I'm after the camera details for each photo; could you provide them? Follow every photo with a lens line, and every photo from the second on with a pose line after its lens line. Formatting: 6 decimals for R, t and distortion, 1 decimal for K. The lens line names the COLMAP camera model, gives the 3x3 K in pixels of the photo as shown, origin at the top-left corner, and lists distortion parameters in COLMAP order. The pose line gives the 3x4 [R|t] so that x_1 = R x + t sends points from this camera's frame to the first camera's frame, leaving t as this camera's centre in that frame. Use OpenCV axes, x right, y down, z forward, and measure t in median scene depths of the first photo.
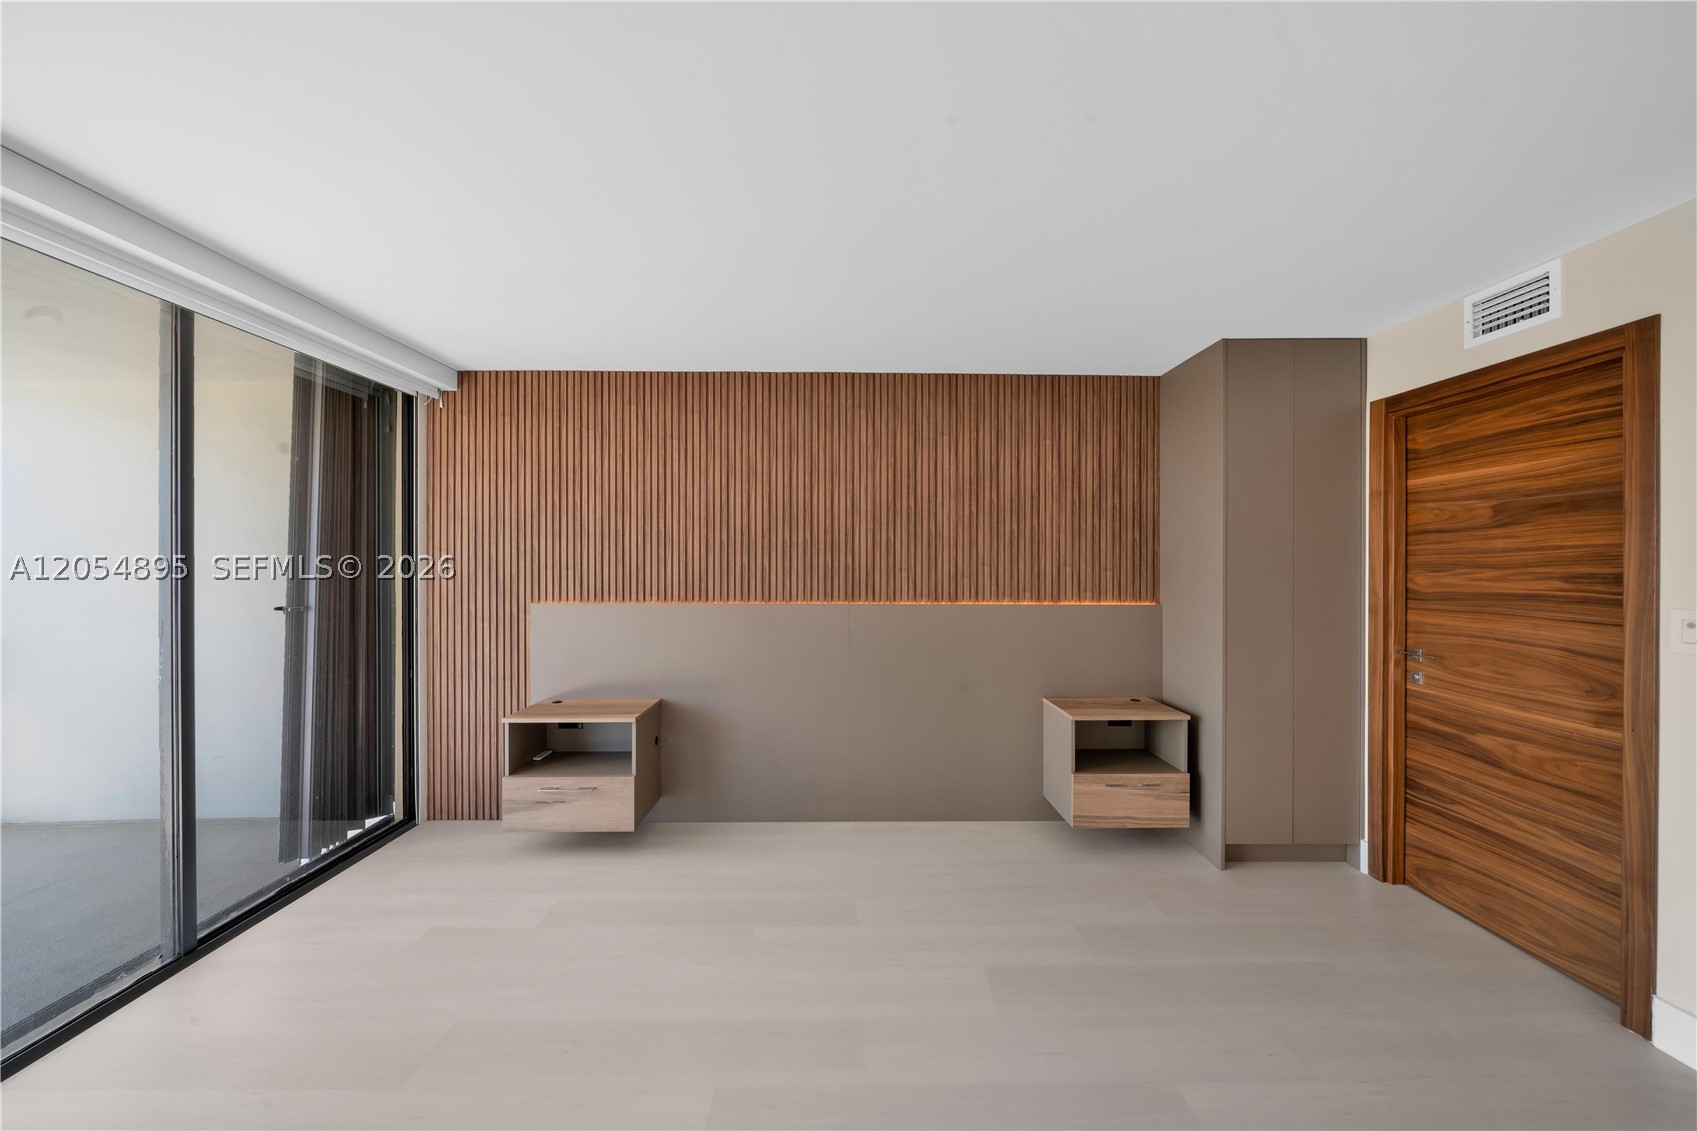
lens RADIAL K [[583.7, 0, 845.8], [0, 583.7, 568.1], [0, 0, 1]] dist [-0.000250, -0.000033]
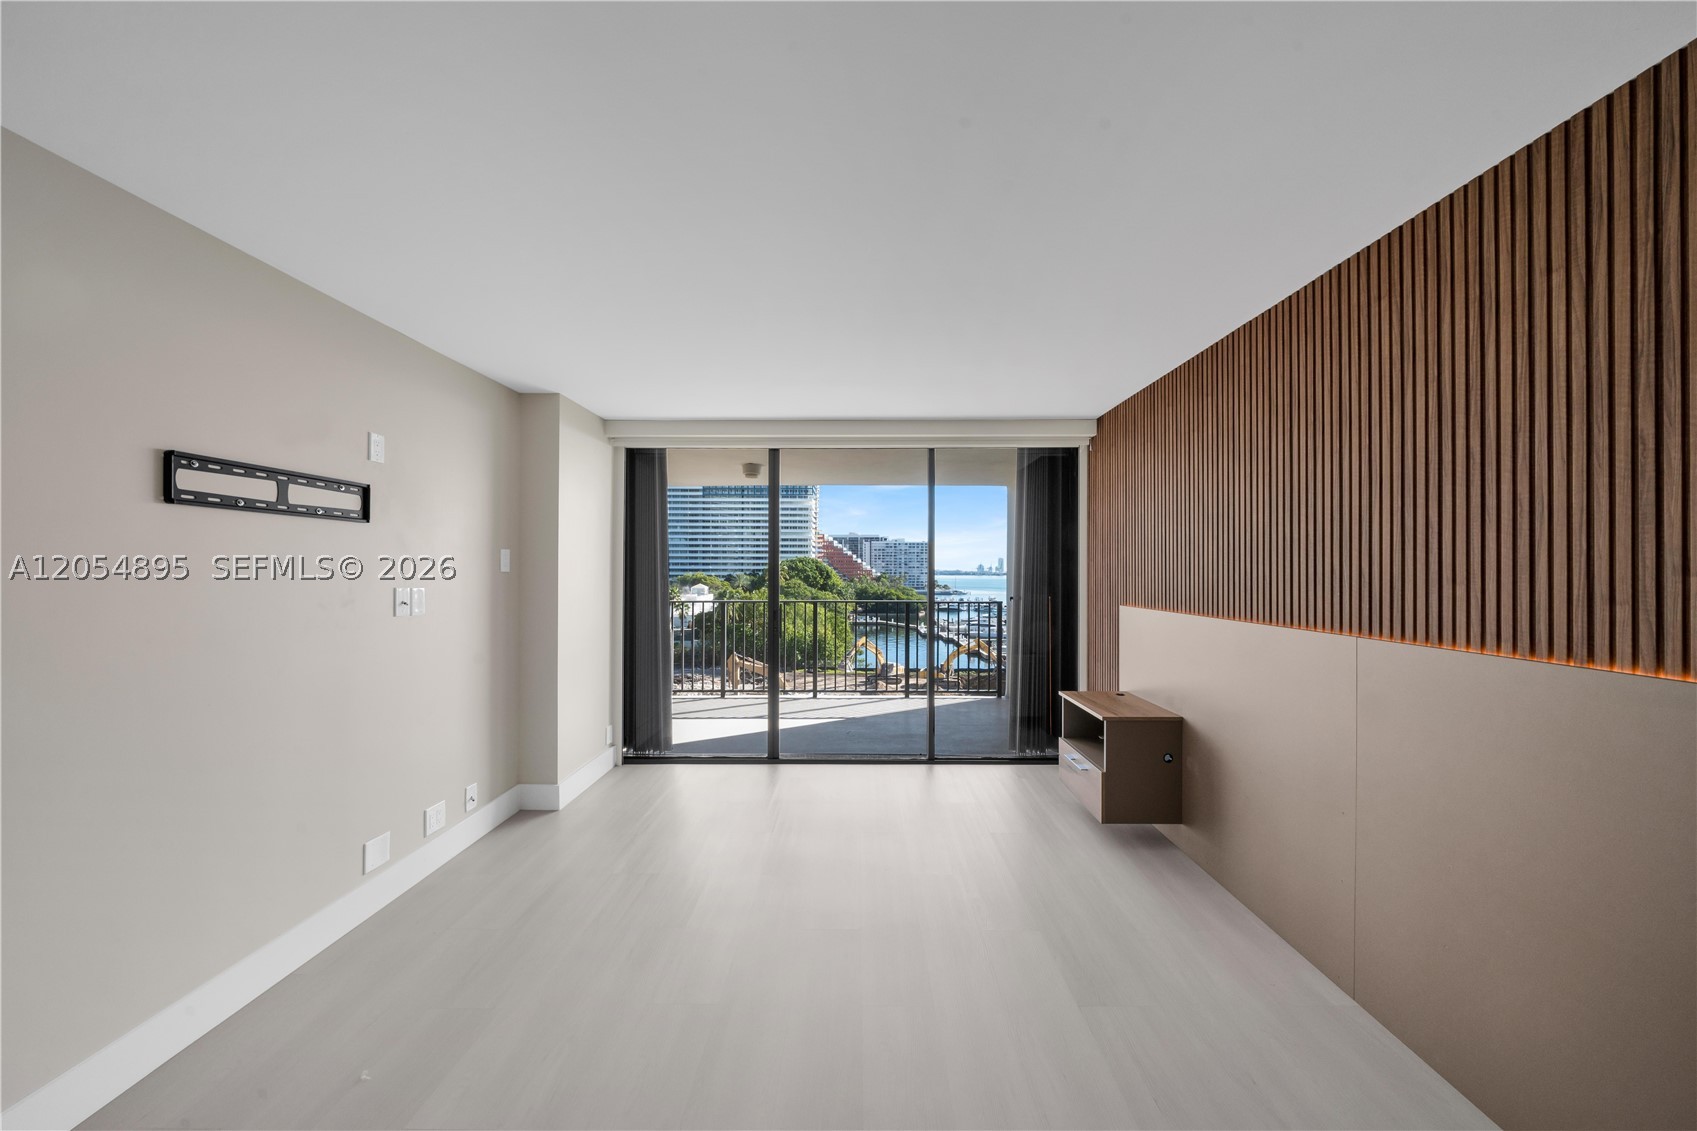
lens RADIAL K [[583.7, 0, 845.8], [0, 583.7, 568.1], [0, 0, 1]] dist [-0.000250, -0.000033]
pose [[-0.023701, -0.006192, -0.999700, 0.614843], [-0.008985, 0.999942, -0.005980, -0.000906], [0.999679, 0.008841, -0.023755, 0.486326]]
